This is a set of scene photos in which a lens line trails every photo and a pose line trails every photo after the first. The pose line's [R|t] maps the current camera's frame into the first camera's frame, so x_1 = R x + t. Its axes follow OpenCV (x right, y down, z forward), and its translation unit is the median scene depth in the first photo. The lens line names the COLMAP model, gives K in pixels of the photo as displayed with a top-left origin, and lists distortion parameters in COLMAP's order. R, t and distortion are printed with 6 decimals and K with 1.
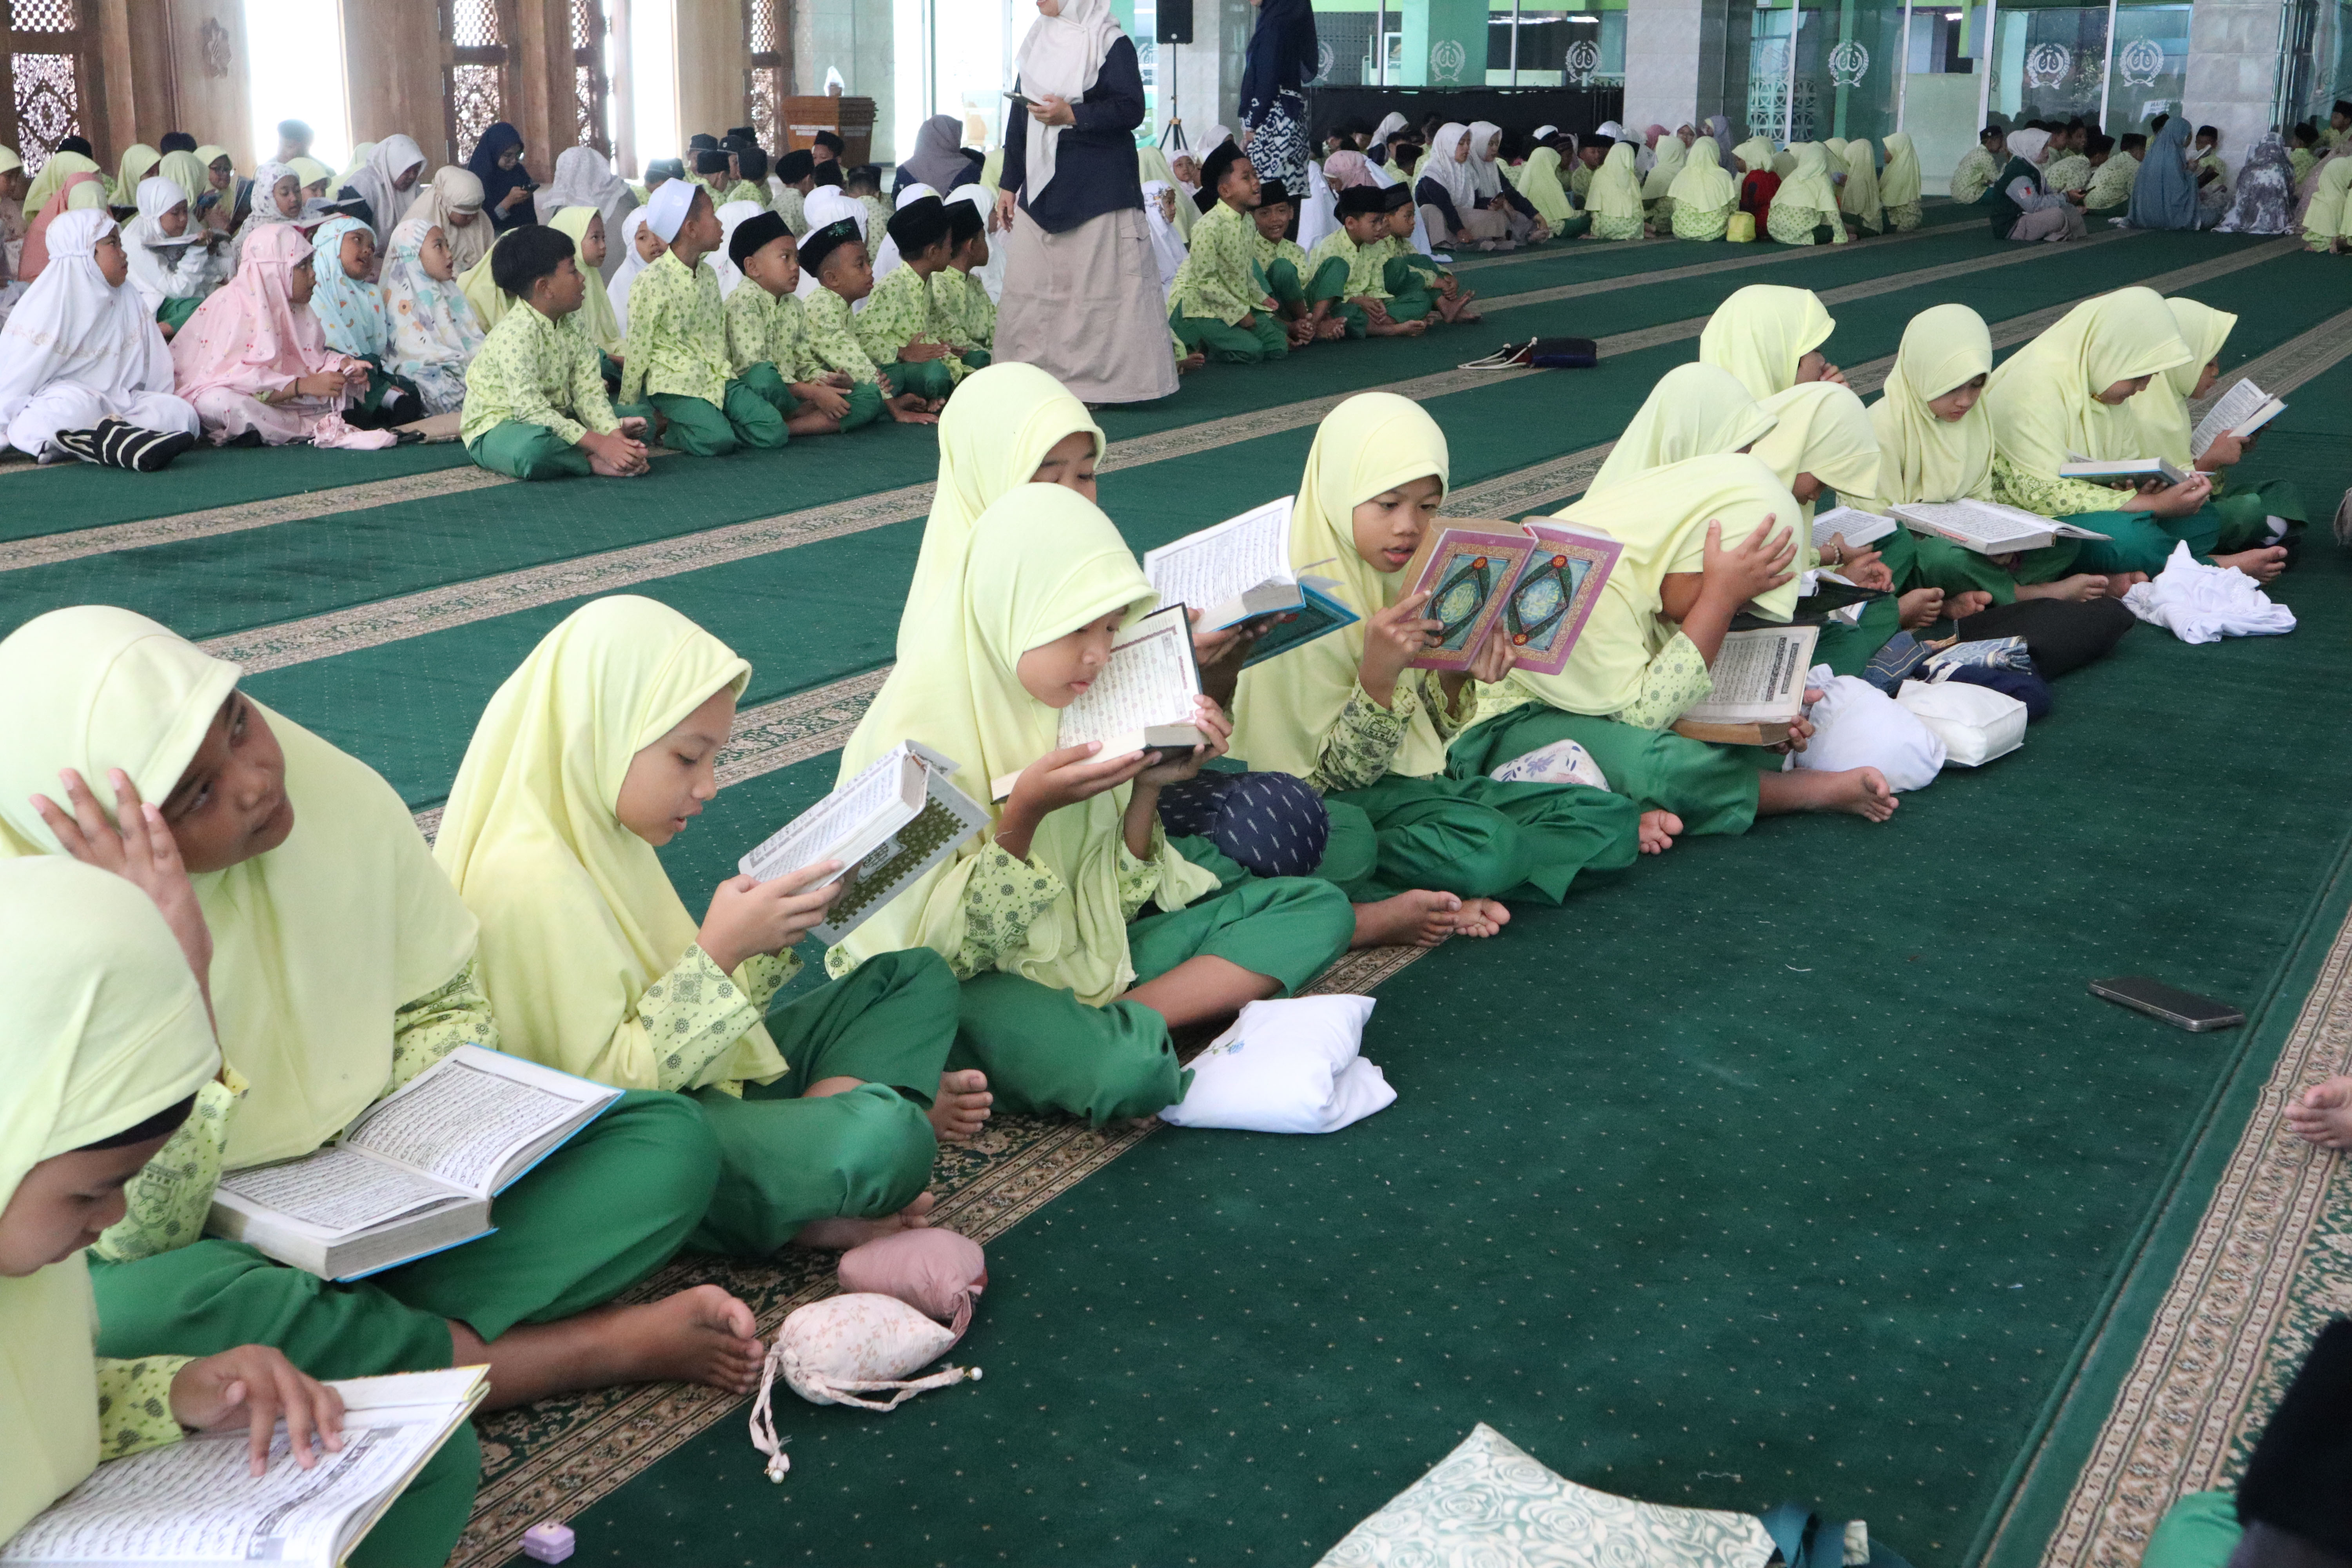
lens RADIAL K [[2813.6, 0, 1176.0], [0, 2813.6, 784.0], [0, 0, 1]] dist [-0.019498, 0.198763]
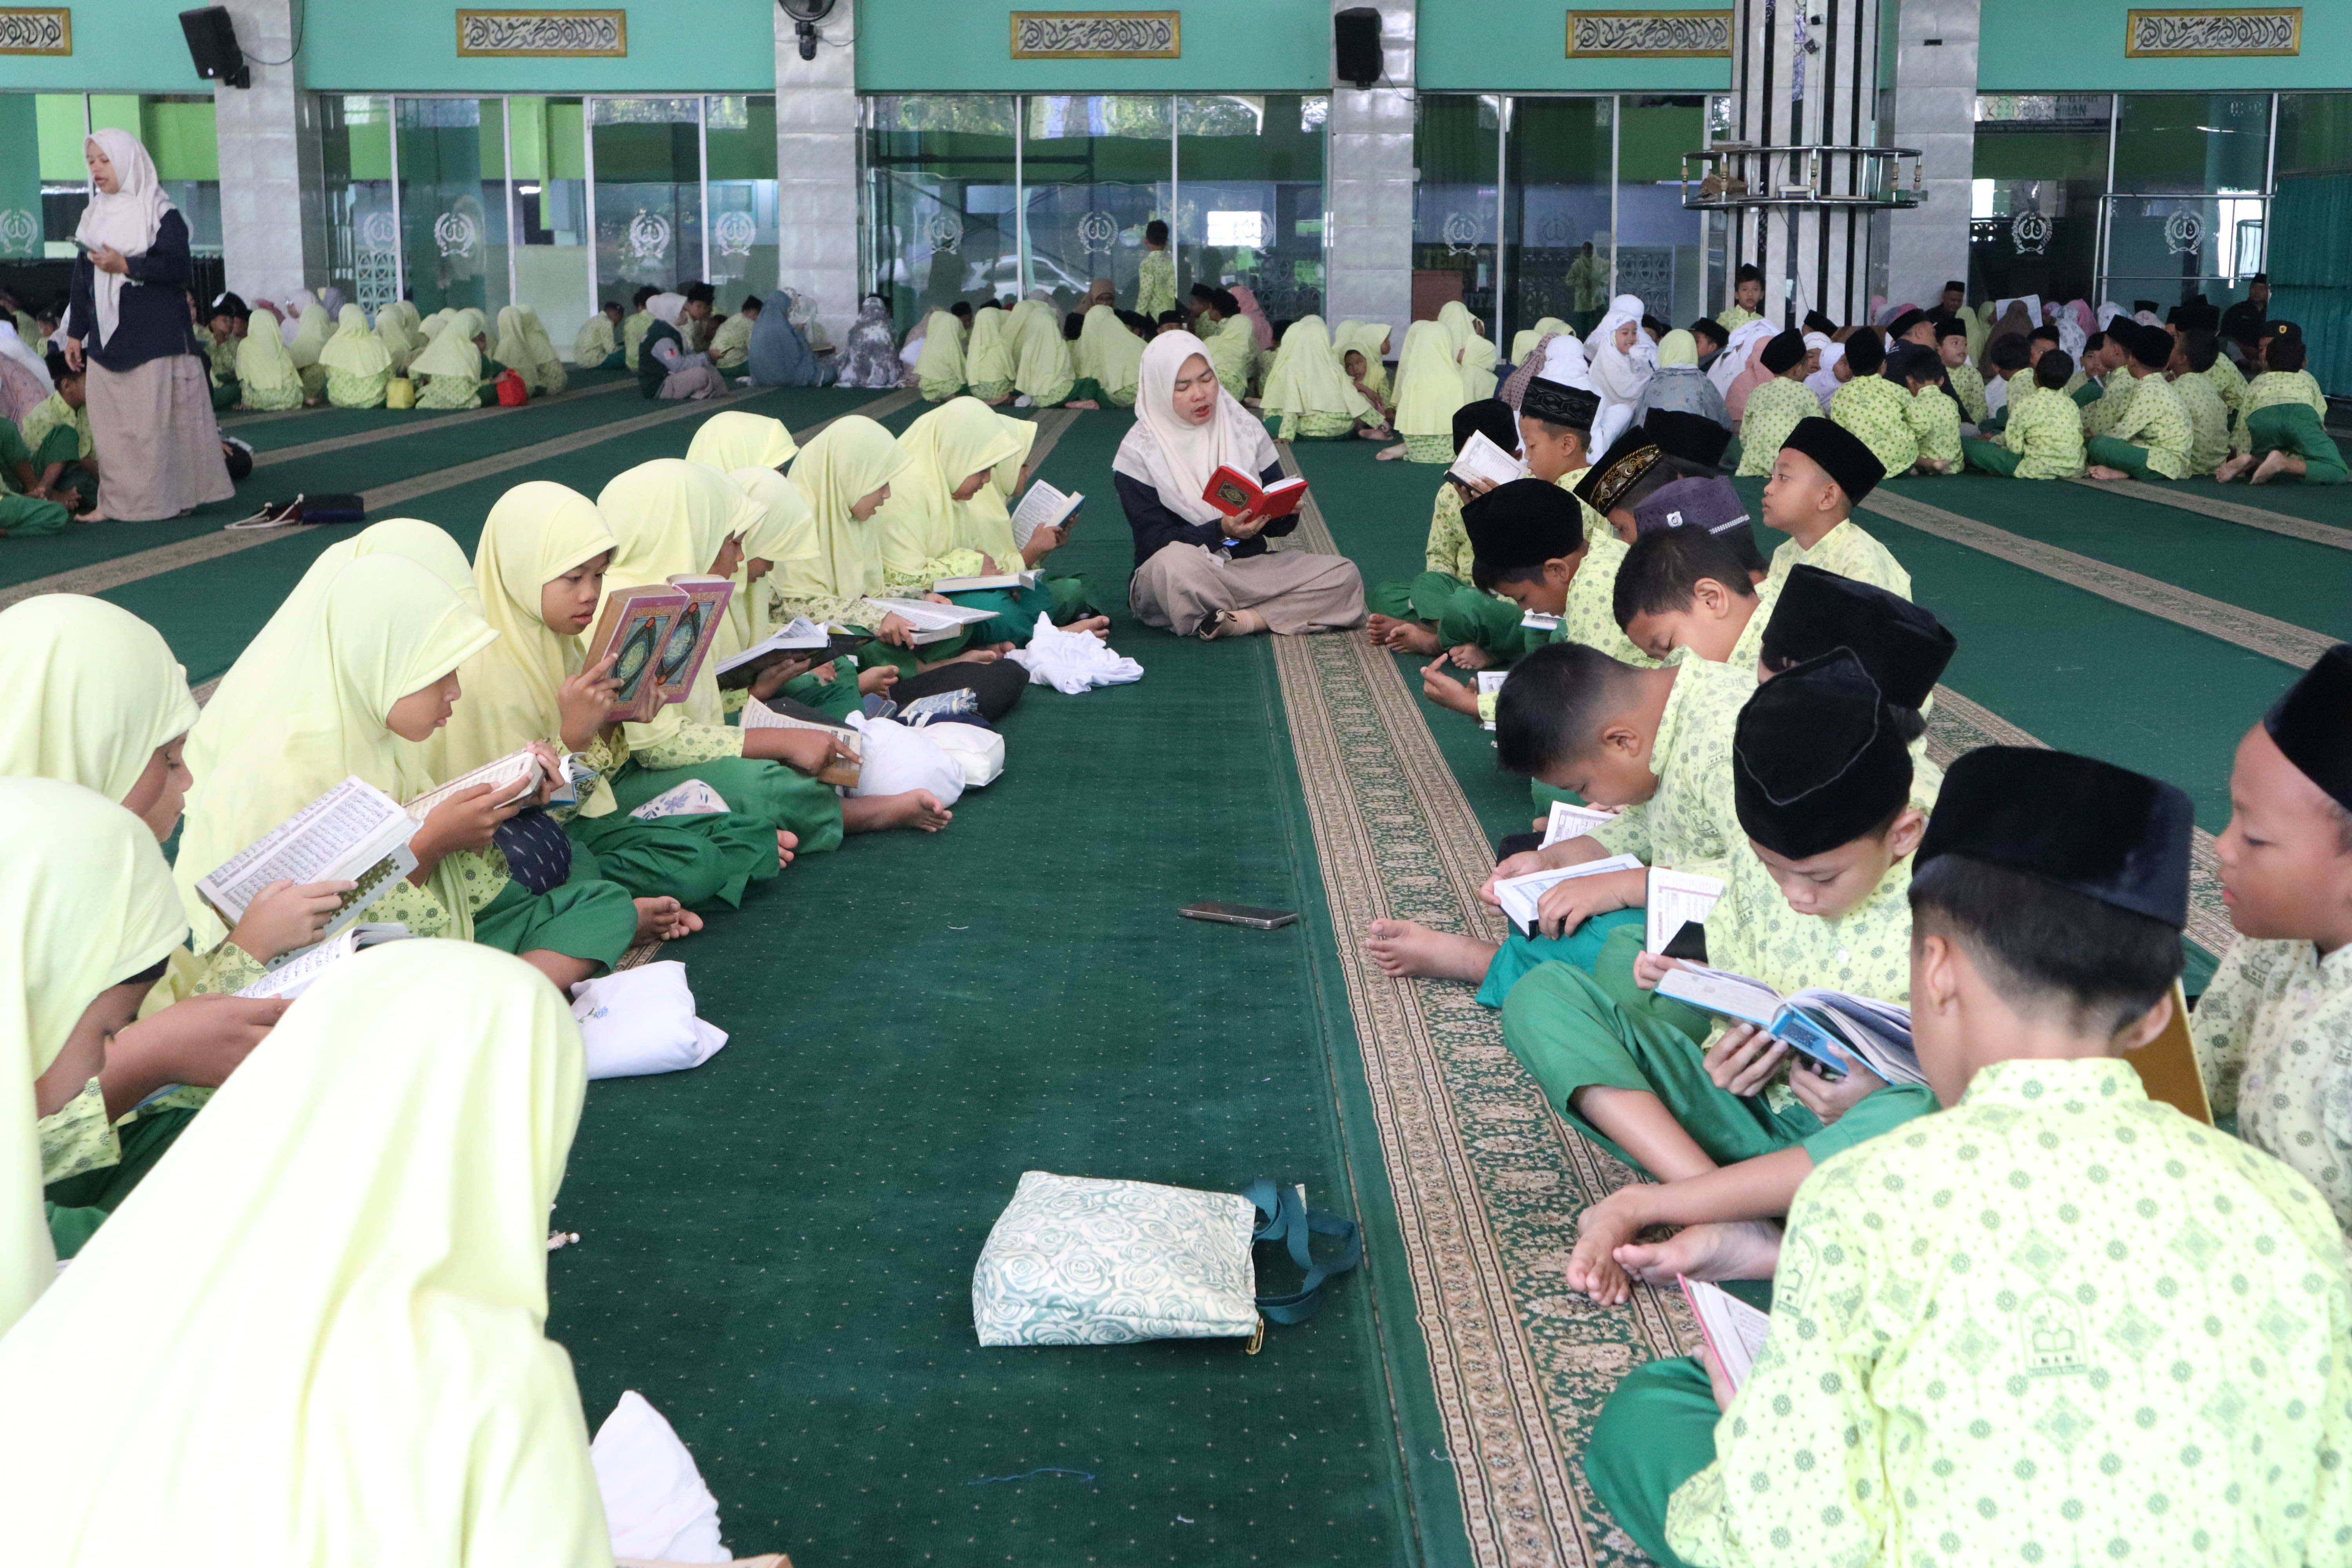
lens RADIAL K [[2813.6, 0, 1176.0], [0, 2813.6, 784.0], [0, 0, 1]] dist [-0.019498, 0.198763]
pose [[0.893292, -0.092230, 0.439912, -0.191576], [0.117066, 0.992683, -0.029594, 0.043117], [-0.433964, 0.077934, 0.897553, -0.122088]]
